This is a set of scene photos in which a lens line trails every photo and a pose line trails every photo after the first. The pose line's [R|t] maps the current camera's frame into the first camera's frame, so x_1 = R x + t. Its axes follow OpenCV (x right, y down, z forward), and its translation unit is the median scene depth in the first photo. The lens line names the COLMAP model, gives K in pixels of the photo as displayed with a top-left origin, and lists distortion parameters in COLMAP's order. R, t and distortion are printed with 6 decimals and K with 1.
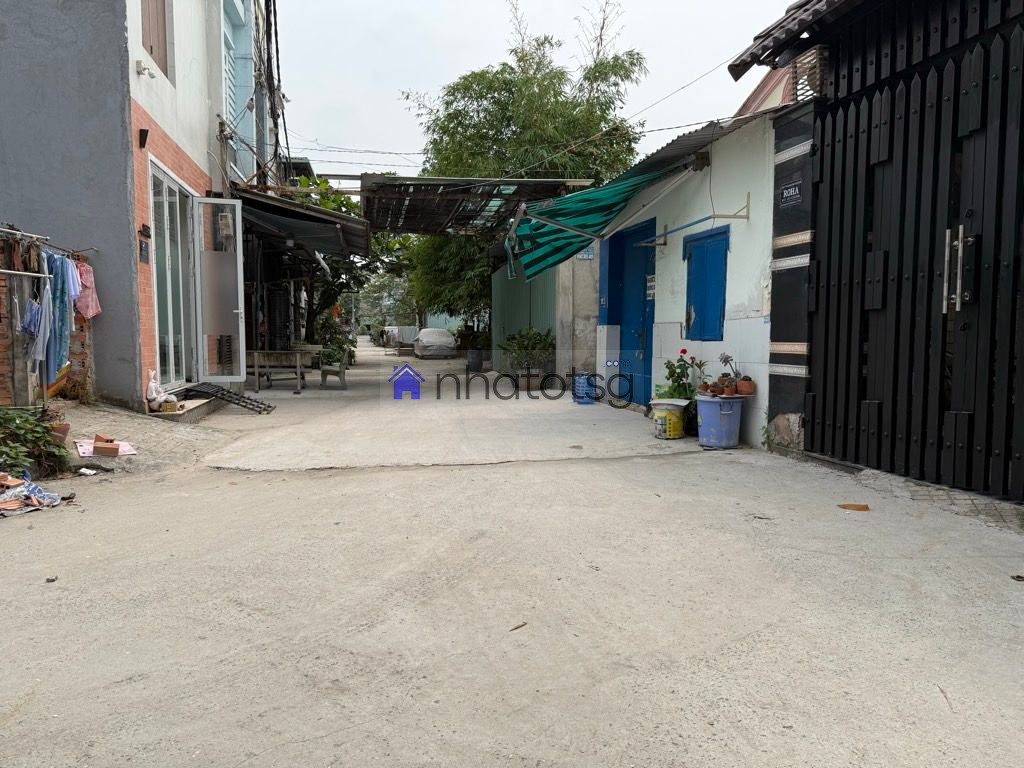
lens RADIAL K [[714.8, 0, 512.0], [0, 714.8, 384.0], [0, 0, 1]] dist [0.028317, 0.000349]
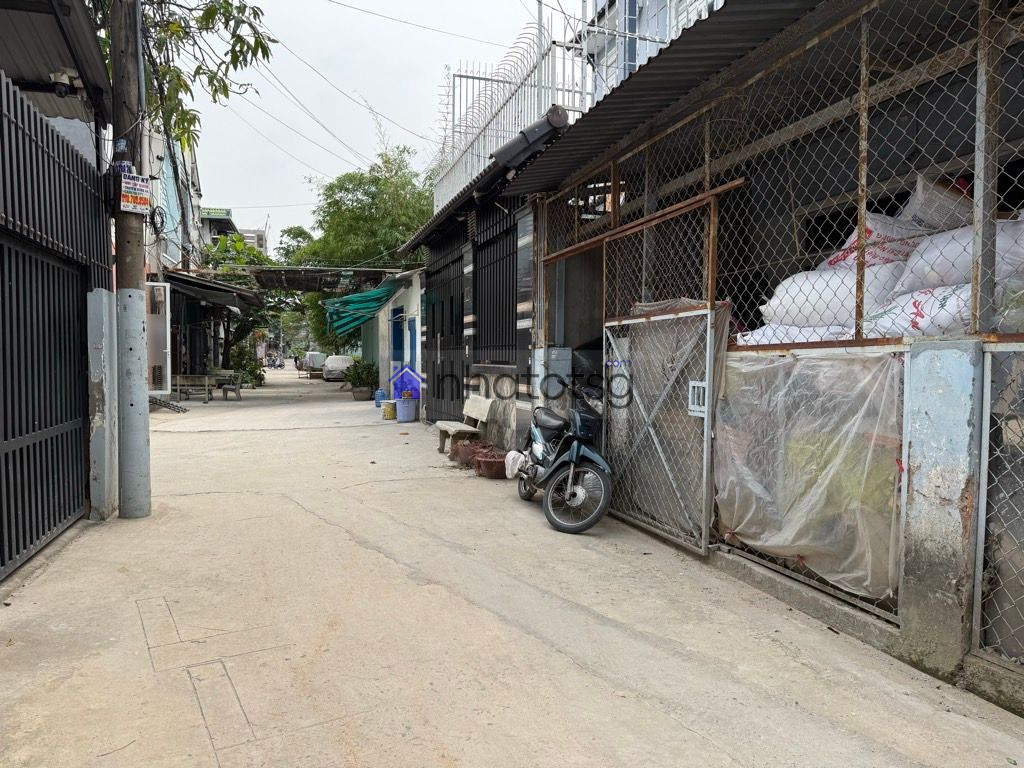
lens RADIAL K [[691.8, 0, 512.0], [0, 691.8, 384.0], [0, 0, 1]] dist [0.003907, -0.000004]
pose [[0.995024, 0.002402, 0.099606, 0.176940], [0.000819, 0.999479, -0.032281, 0.017995], [-0.099631, 0.032202, 0.994503, -0.466361]]
